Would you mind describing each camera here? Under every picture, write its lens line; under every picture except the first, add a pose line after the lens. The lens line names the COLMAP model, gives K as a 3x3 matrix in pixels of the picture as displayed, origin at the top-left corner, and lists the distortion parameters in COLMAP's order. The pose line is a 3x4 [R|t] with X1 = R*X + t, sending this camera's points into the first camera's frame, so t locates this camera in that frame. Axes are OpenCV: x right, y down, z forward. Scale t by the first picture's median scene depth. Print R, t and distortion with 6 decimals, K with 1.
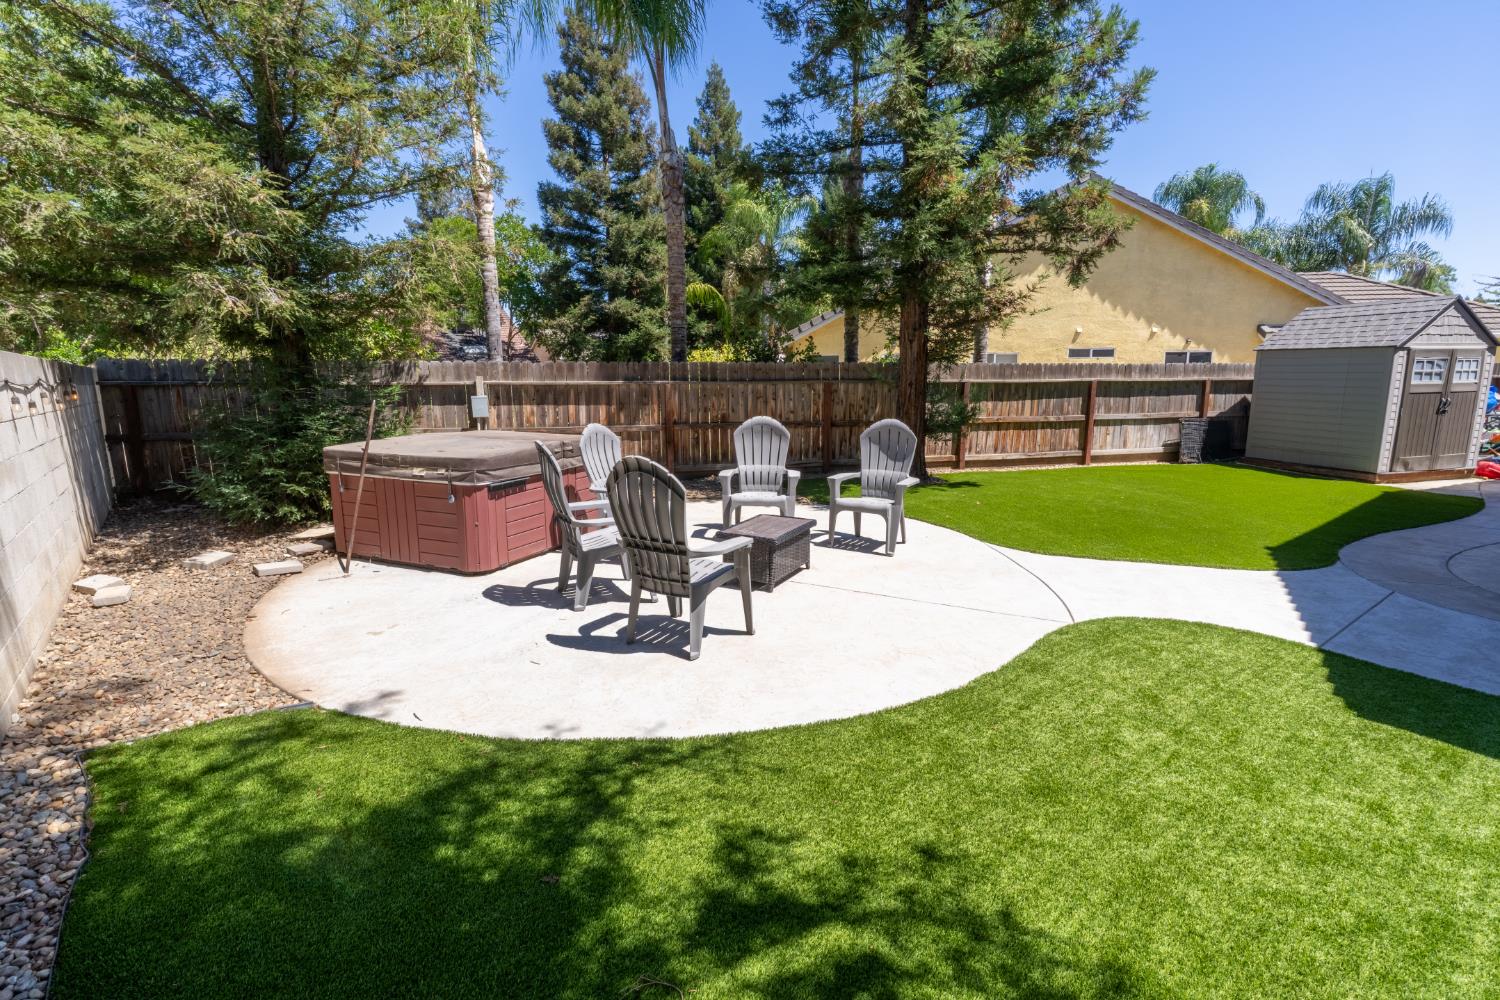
lens RADIAL K [[692.4, 0, 750.0], [0, 692.4, 500.0], [0, 0, 1]] dist [0.000911, -0.000032]
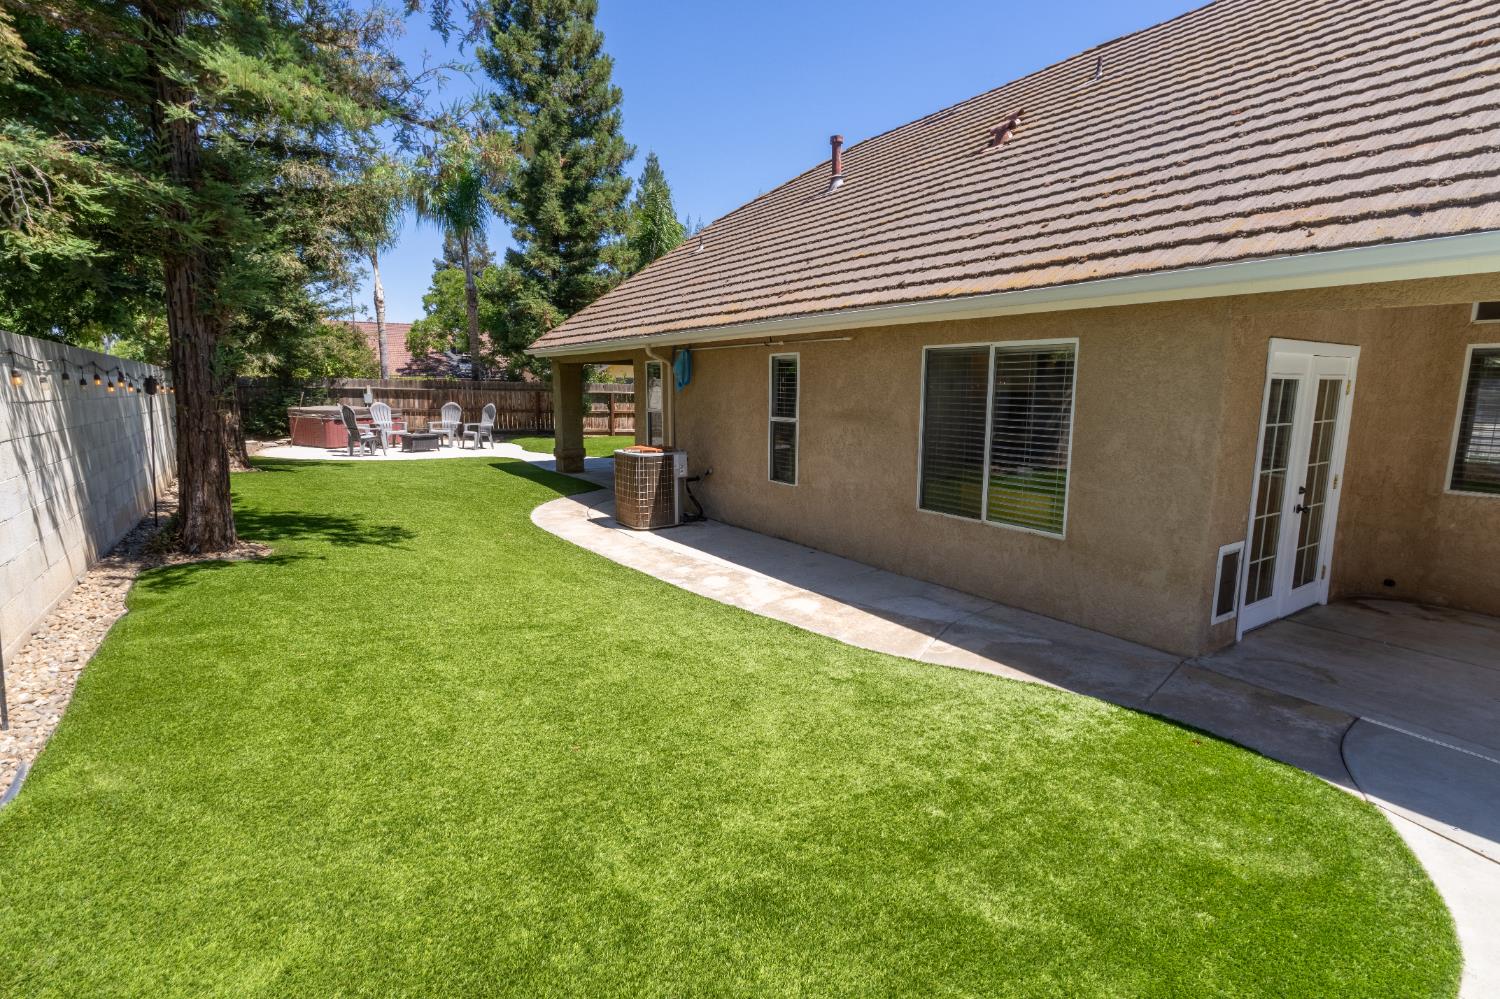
lens RADIAL K [[708.7, 0, 751.1], [0, 708.7, 496.5], [0, 0, 1]] dist [0.002388, 0.000049]
pose [[0.996675, 0.030109, -0.075712, 1.464573], [-0.032494, 0.999007, -0.030475, 0.303289], [0.074719, 0.032834, 0.996664, -1.705602]]
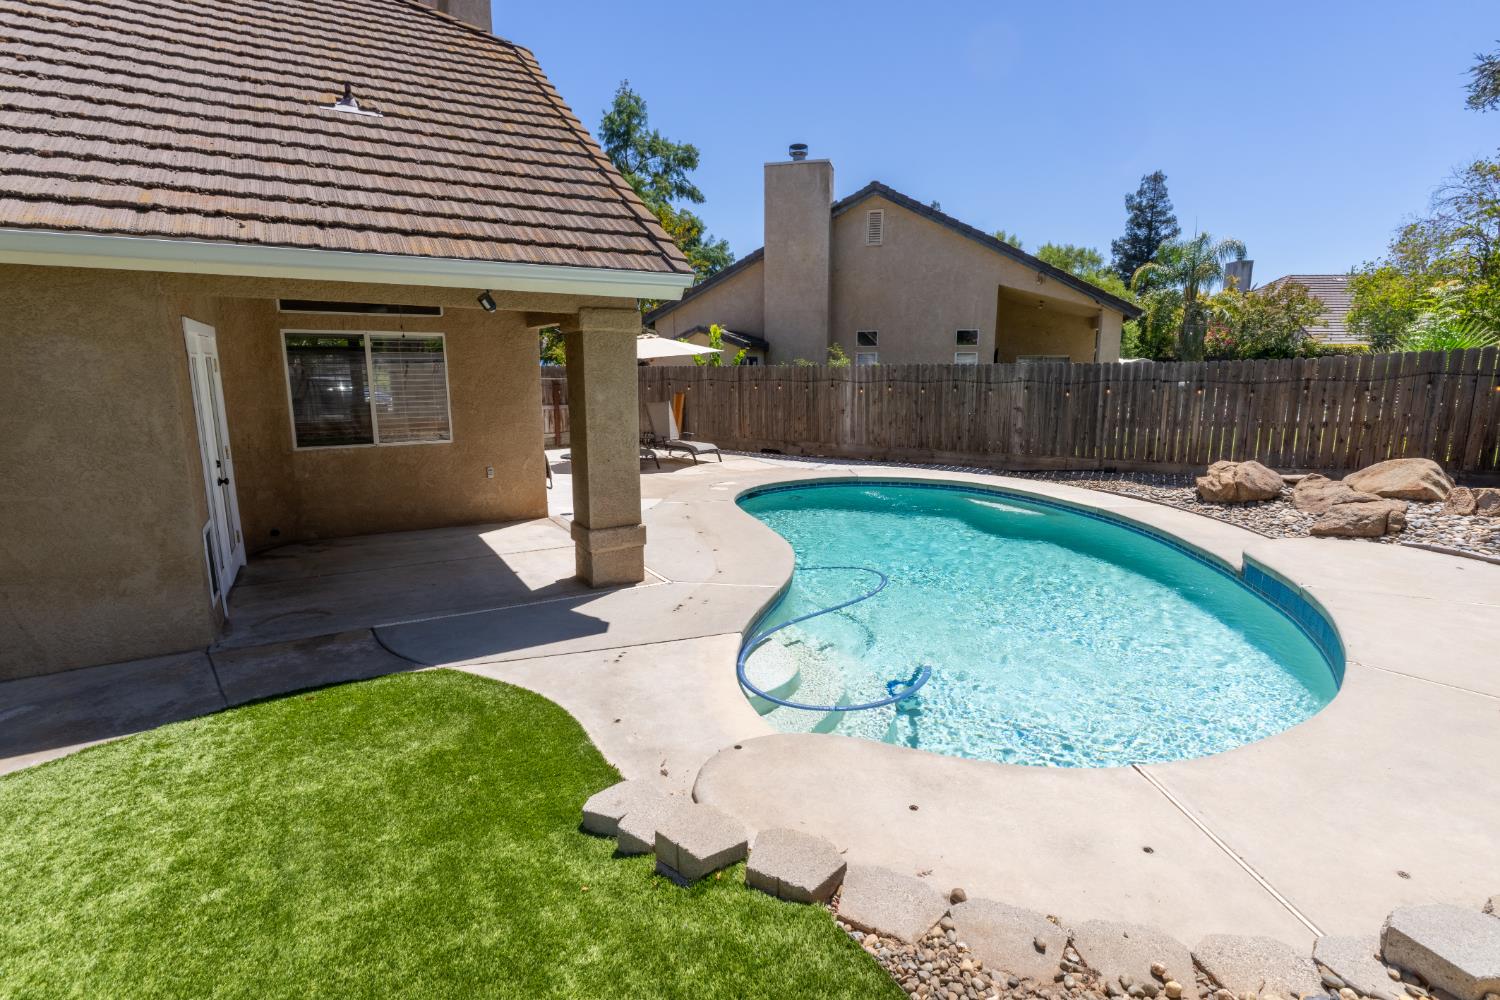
lens RADIAL K [[719.5, 0, 750.3], [0, 719.5, 496.7], [0, 0, 1]] dist [0.002366, 0.000478]
pose [[0.138327, -0.168236, 0.975993, 1.264975], [0.182246, 0.972962, 0.141884, 0.282790], [-0.973474, 0.158245, 0.165247, -1.608540]]
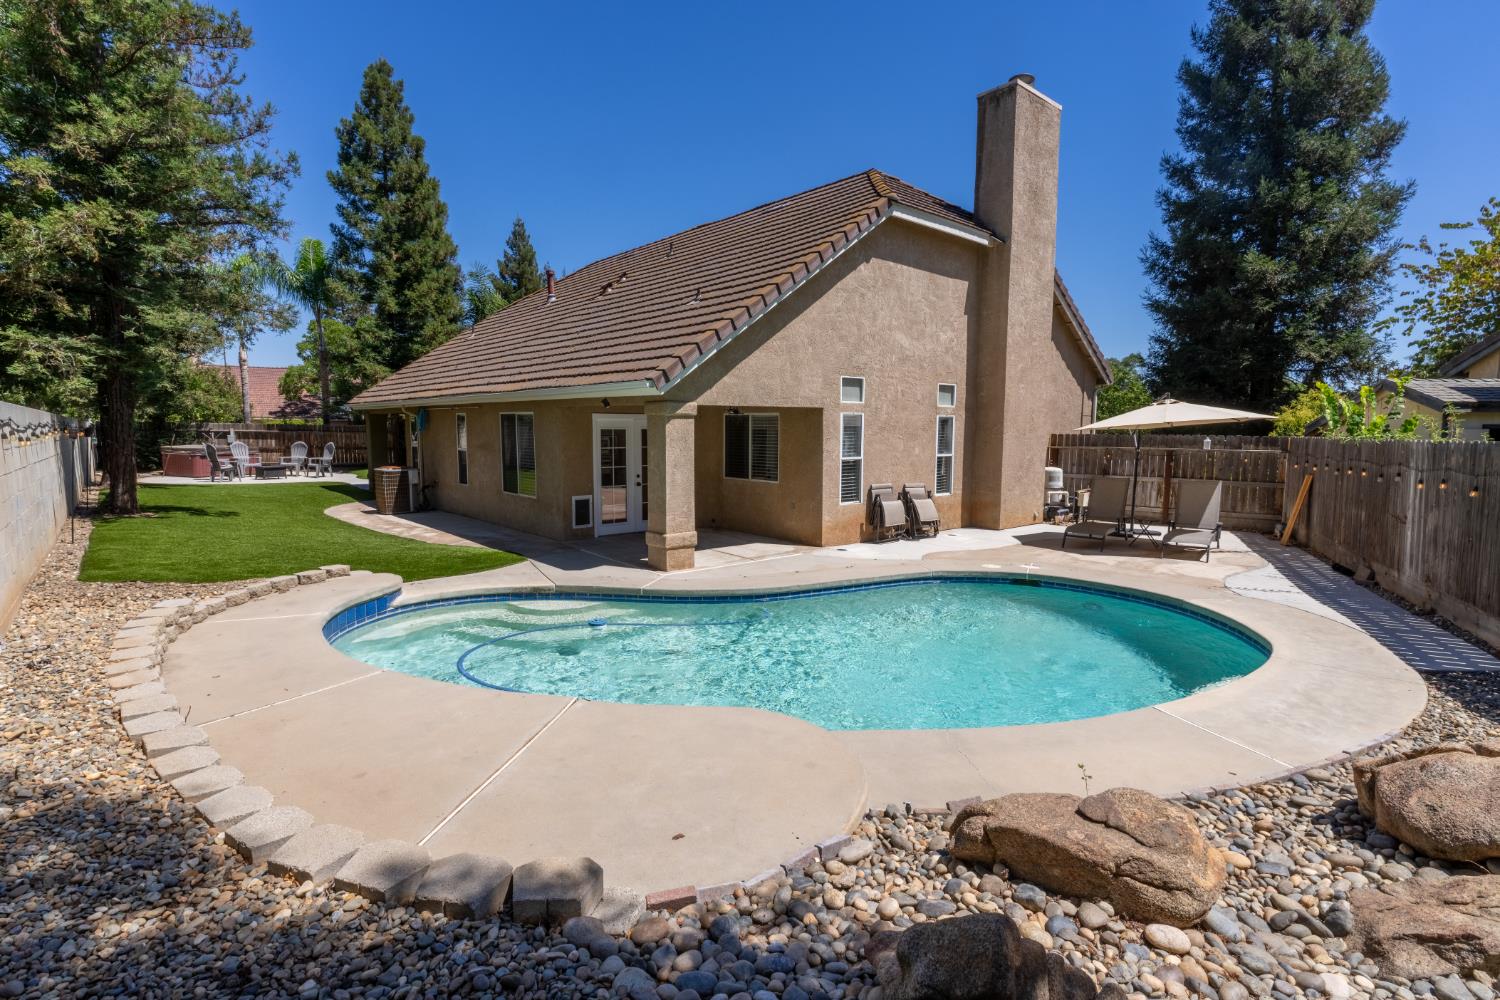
lens RADIAL K [[726.9, 0, 754.8], [0, 726.9, 496.0], [0, 0, 1]] dist [0.001196, -0.000206]
pose [[0.999255, 0.012812, 0.036417, 2.279794], [-0.009473, 0.995858, -0.090422, 0.478785], [-0.037425, 0.090010, 0.995237, -2.803088]]
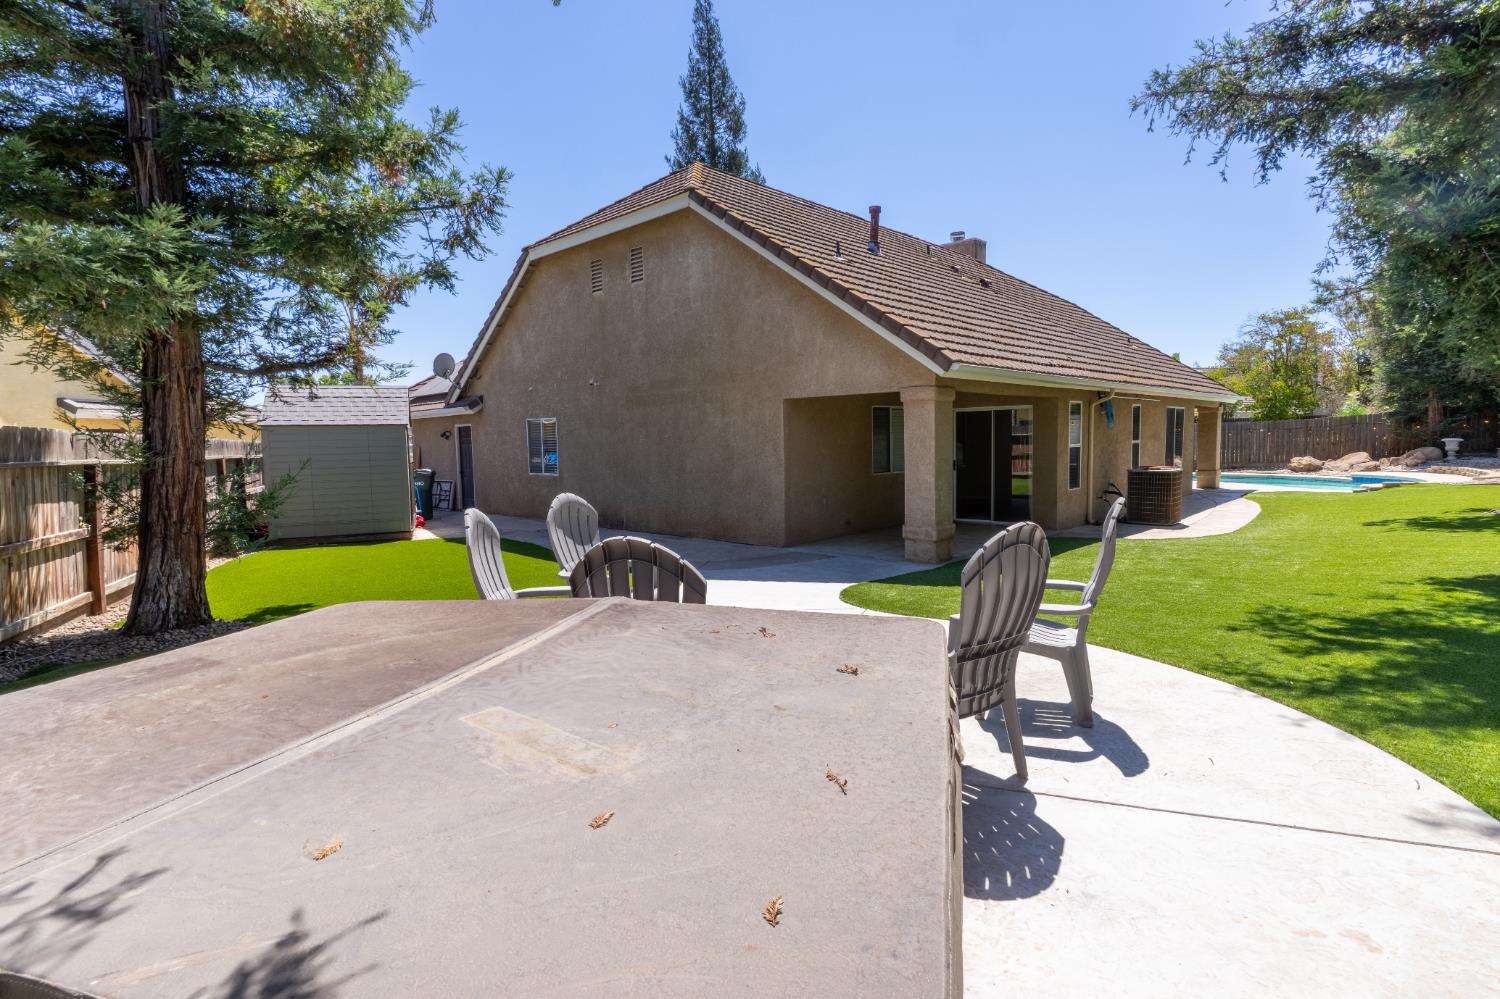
lens RADIAL K [[726.9, 0, 754.8], [0, 726.9, 495.5], [0, 0, 1]] dist [0.001196, -0.000206]
pose [[-0.126995, -0.068047, 0.989567, -0.598580], [0.204309, 0.974457, 0.093227, -0.144625], [-0.970634, 0.214017, -0.109849, 0.869622]]
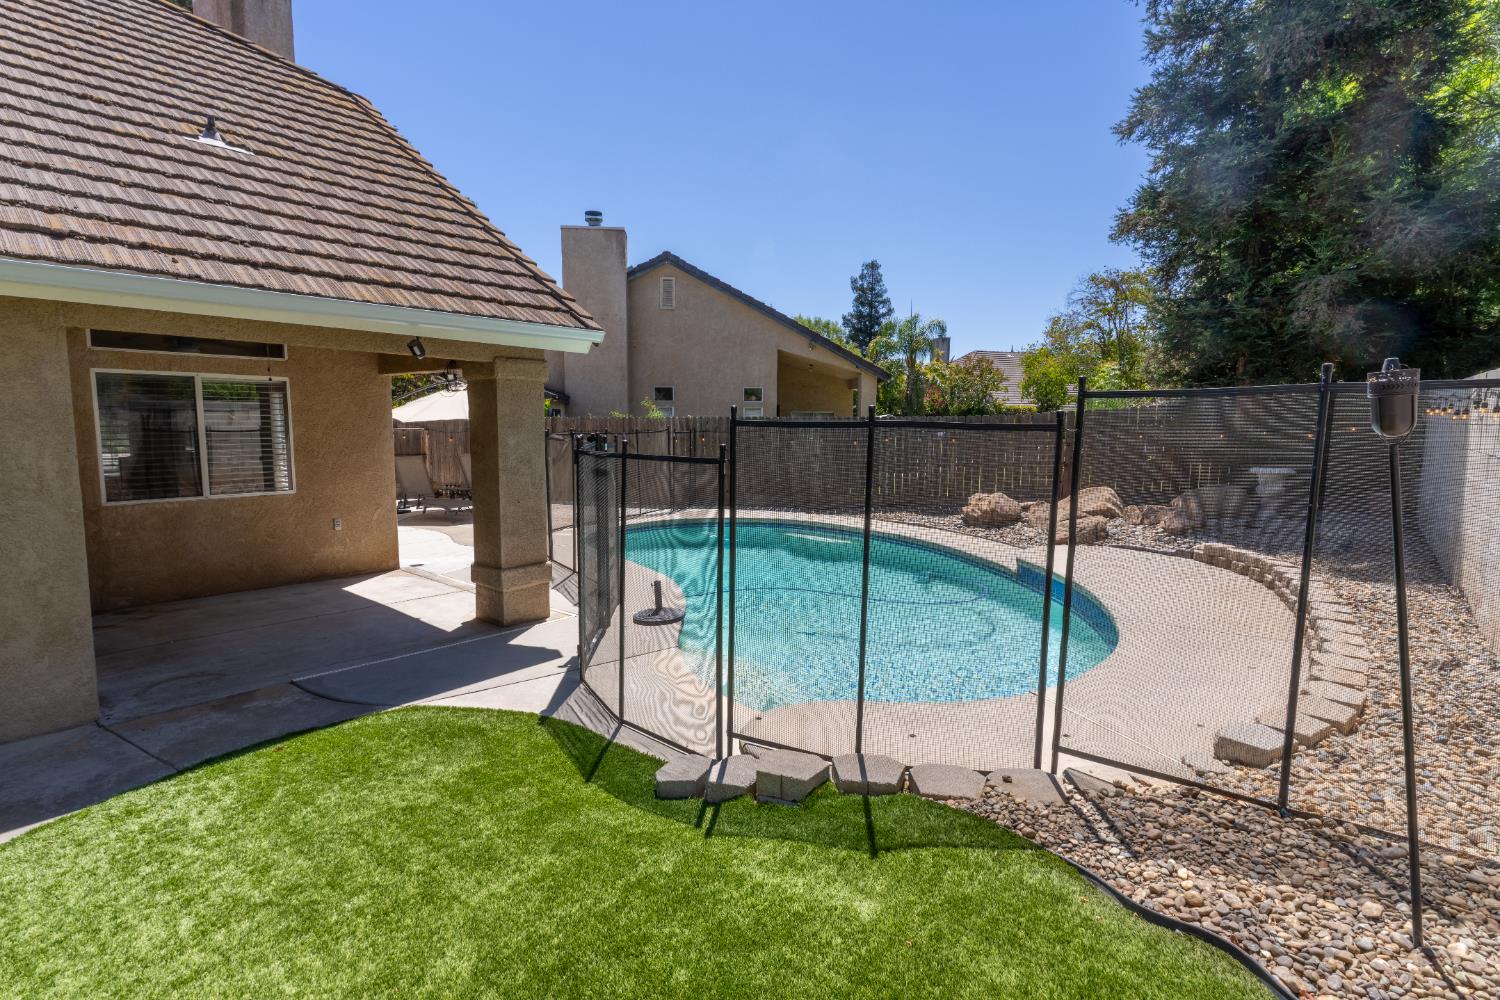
lens RADIAL K [[708.7, 0, 751.1], [0, 708.7, 497.0], [0, 0, 1]] dist [0.002388, 0.000049]
pose [[-0.194379, -0.095704, 0.976247, 1.163457], [0.176937, 0.975484, 0.130859, 0.260827], [-0.964837, 0.198171, -0.172680, -1.429032]]
